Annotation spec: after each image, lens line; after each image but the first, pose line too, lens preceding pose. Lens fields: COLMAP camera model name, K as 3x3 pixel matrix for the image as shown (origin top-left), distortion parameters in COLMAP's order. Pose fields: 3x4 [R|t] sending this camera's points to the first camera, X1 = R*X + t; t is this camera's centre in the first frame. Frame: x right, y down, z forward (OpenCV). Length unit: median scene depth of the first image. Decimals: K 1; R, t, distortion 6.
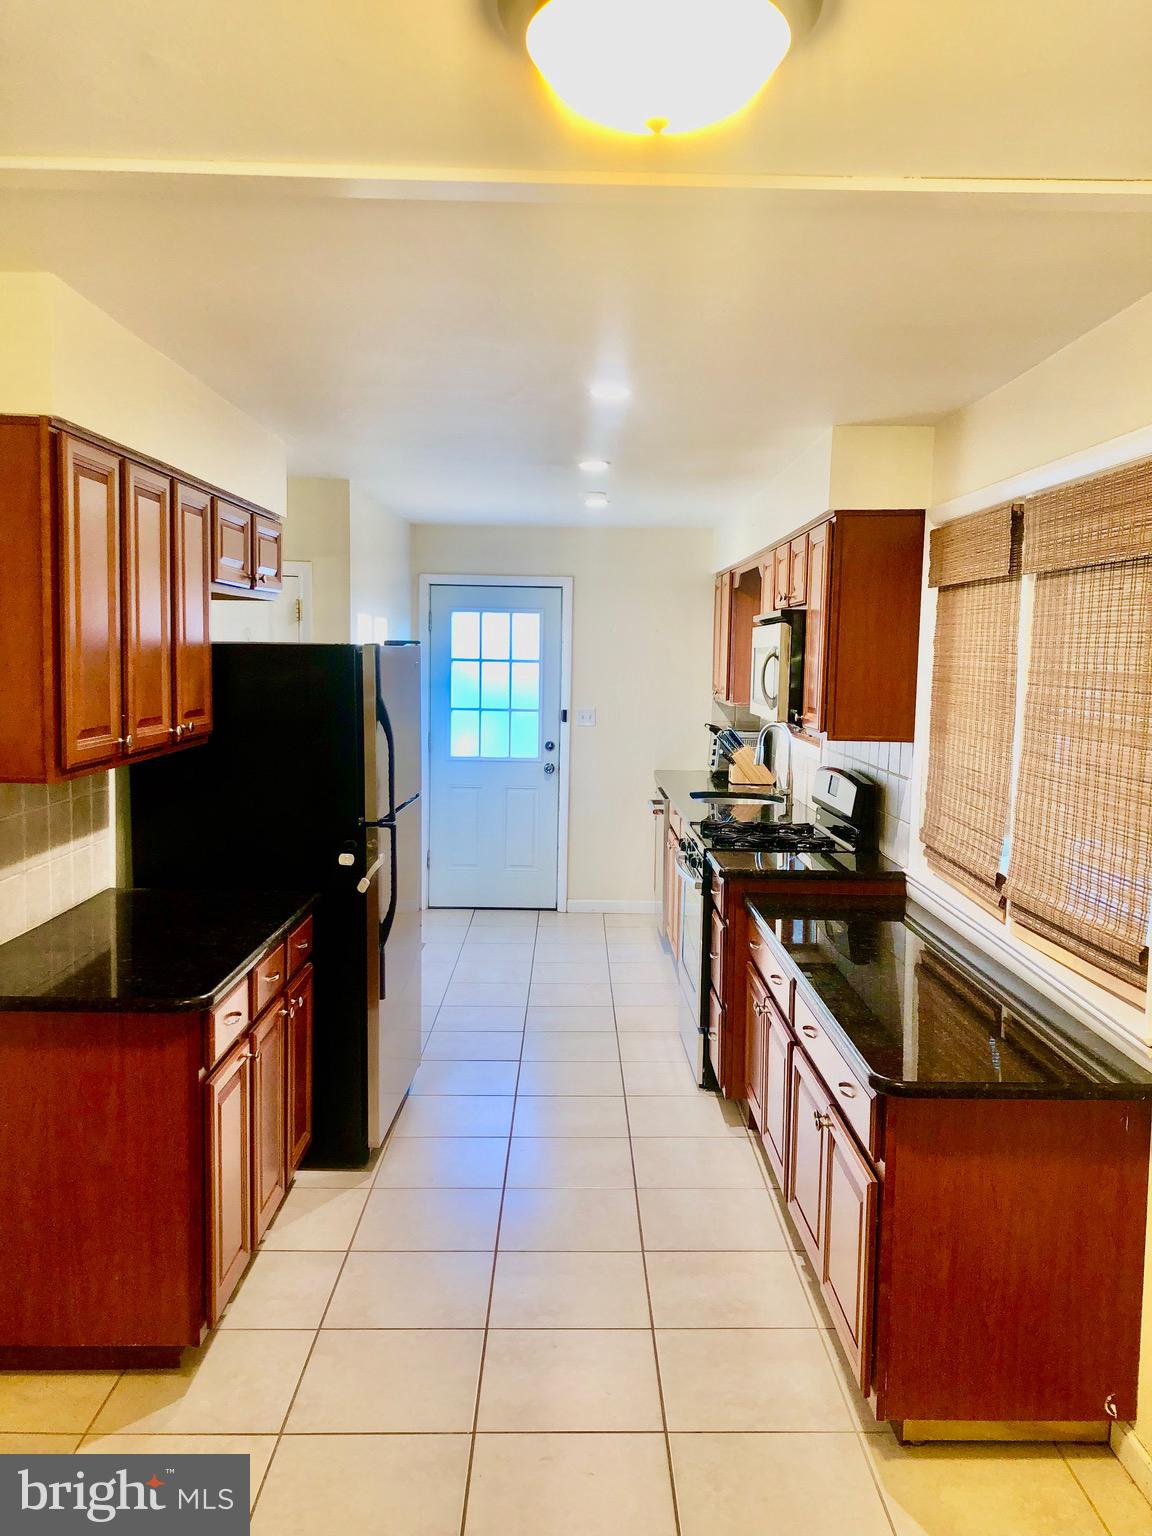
lens RADIAL K [[1251.2, 0, 568.1], [0, 1251.2, 762.6], [0, 0, 1]] dist [0.163284, -0.364885]
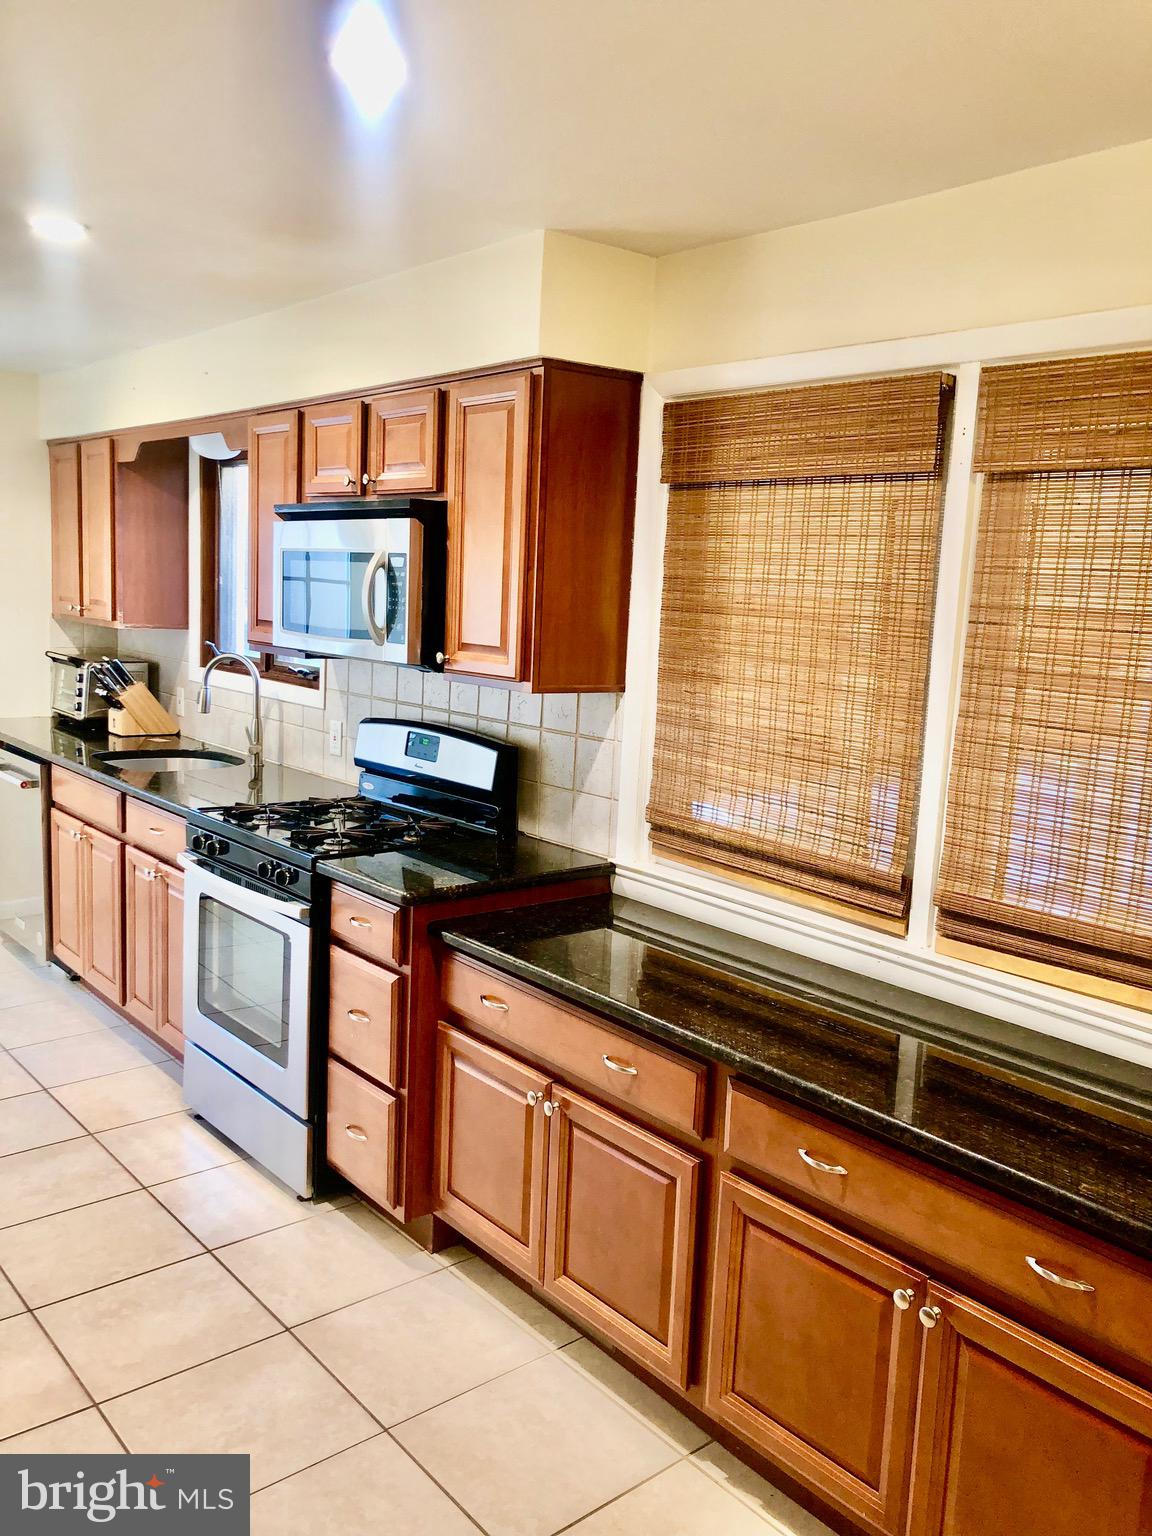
lens RADIAL K [[1255.0, 0, 574.6], [0, 1255.0, 771.1], [0, 0, 1]] dist [0.062108, -0.085208]
pose [[0.760606, -0.077986, 0.644513, -0.251026], [0.024726, 0.995518, 0.091278, -0.040712], [-0.648742, -0.053490, 0.759126, 0.483539]]
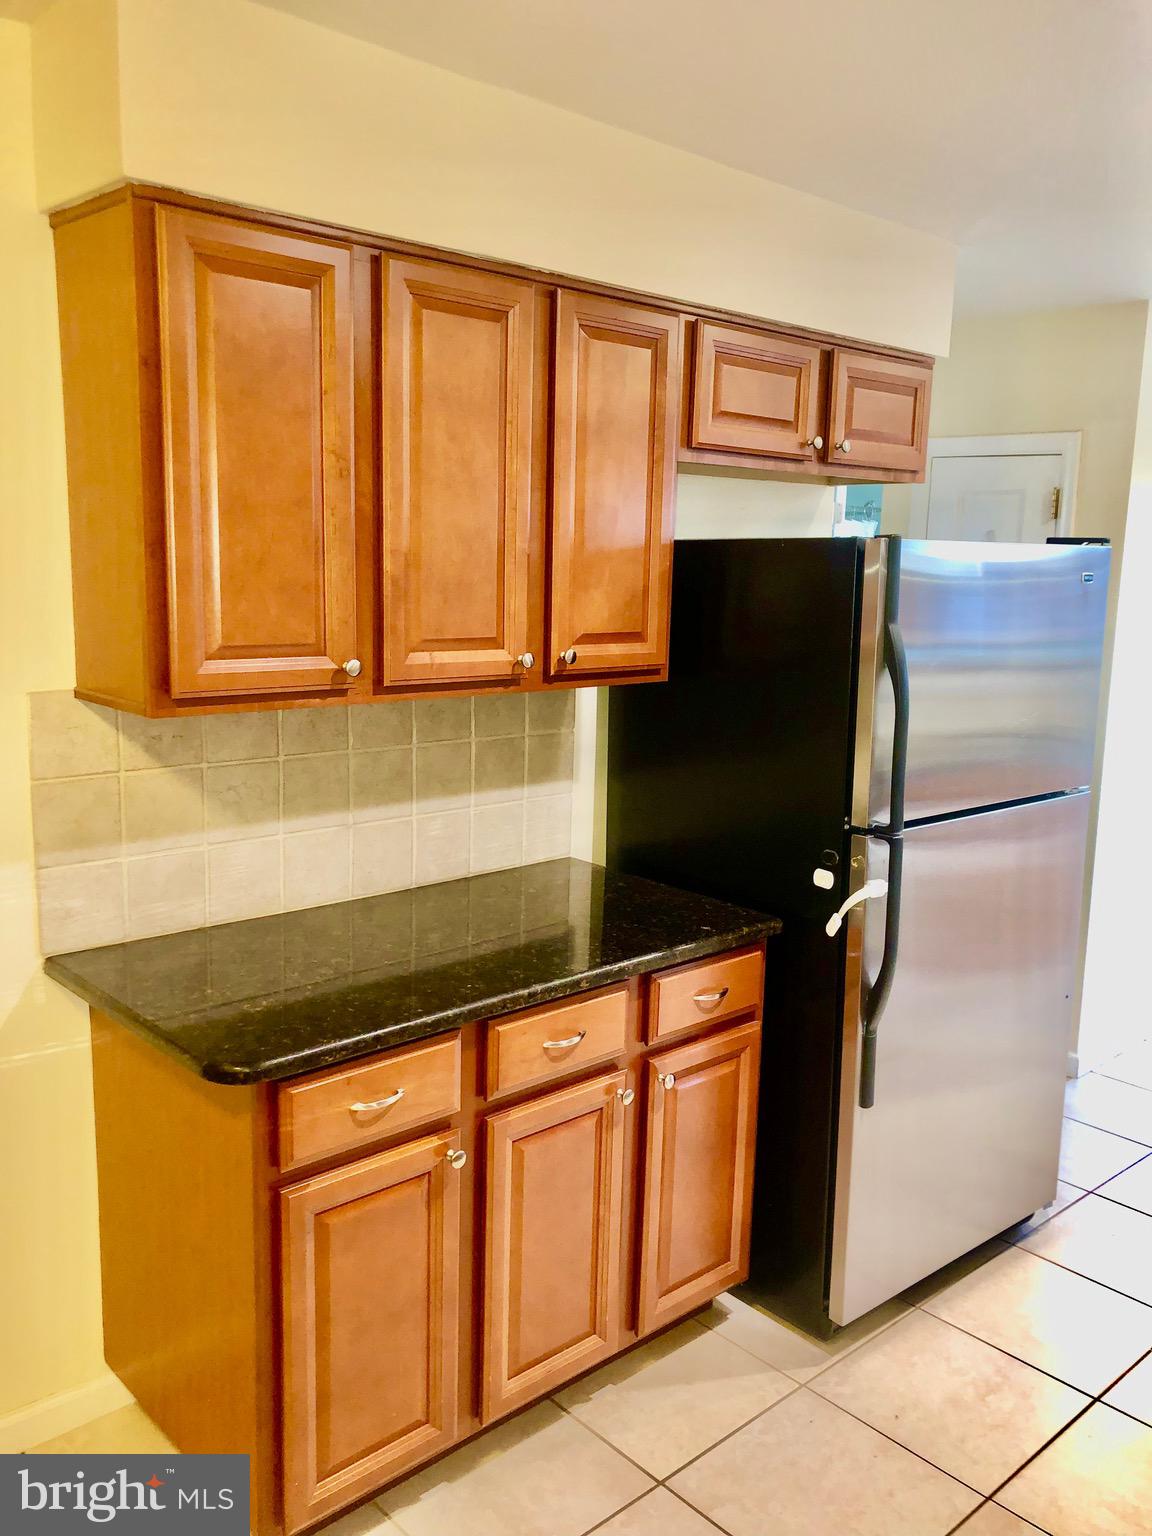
lens RADIAL K [[1255.0, 0, 574.6], [0, 1255.0, 771.1], [0, 0, 1]] dist [0.062108, -0.085208]
pose [[0.684891, 0.128040, -0.717308, 0.187790], [-0.081569, 0.991725, 0.099141, -0.030267], [0.724066, -0.009391, 0.689667, 0.462352]]
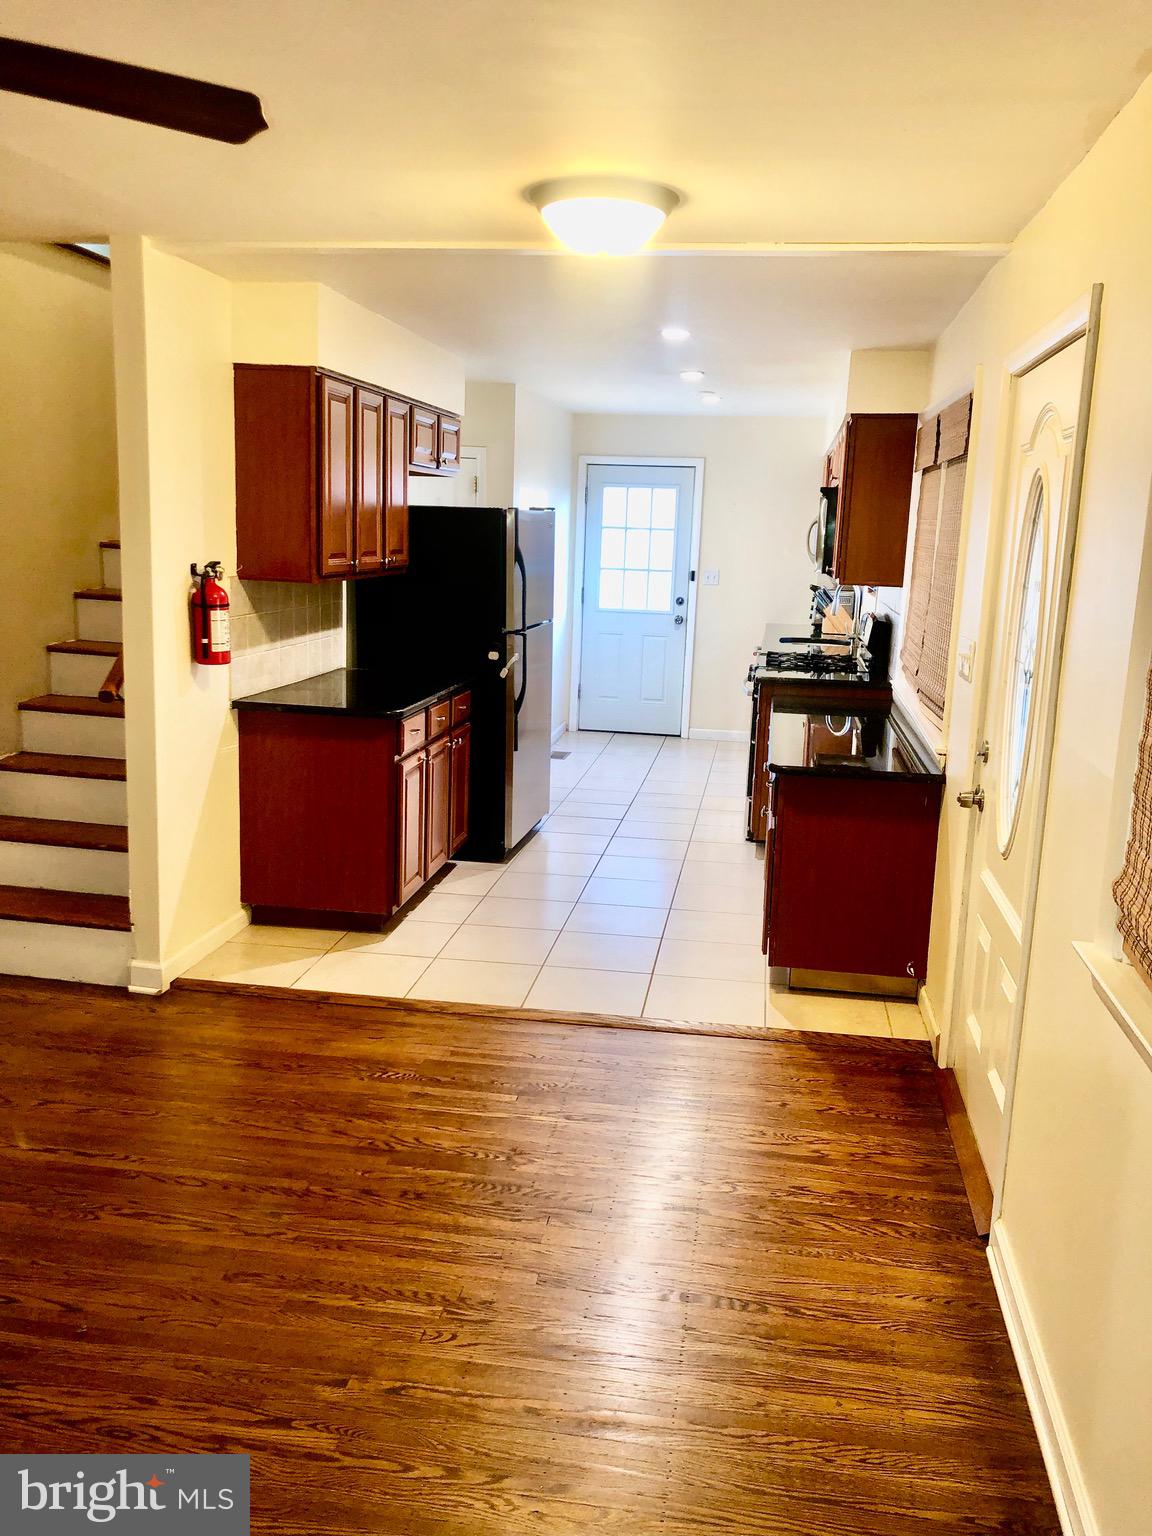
lens RADIAL K [[1255.0, 0, 574.6], [0, 1255.0, 771.1], [0, 0, 1]] dist [0.062108, -0.085208]
pose [[0.987709, 0.046111, -0.149349, 0.143839], [-0.031033, 0.994325, 0.101758, 0.057954], [0.153193, -0.095872, 0.983535, -0.448307]]
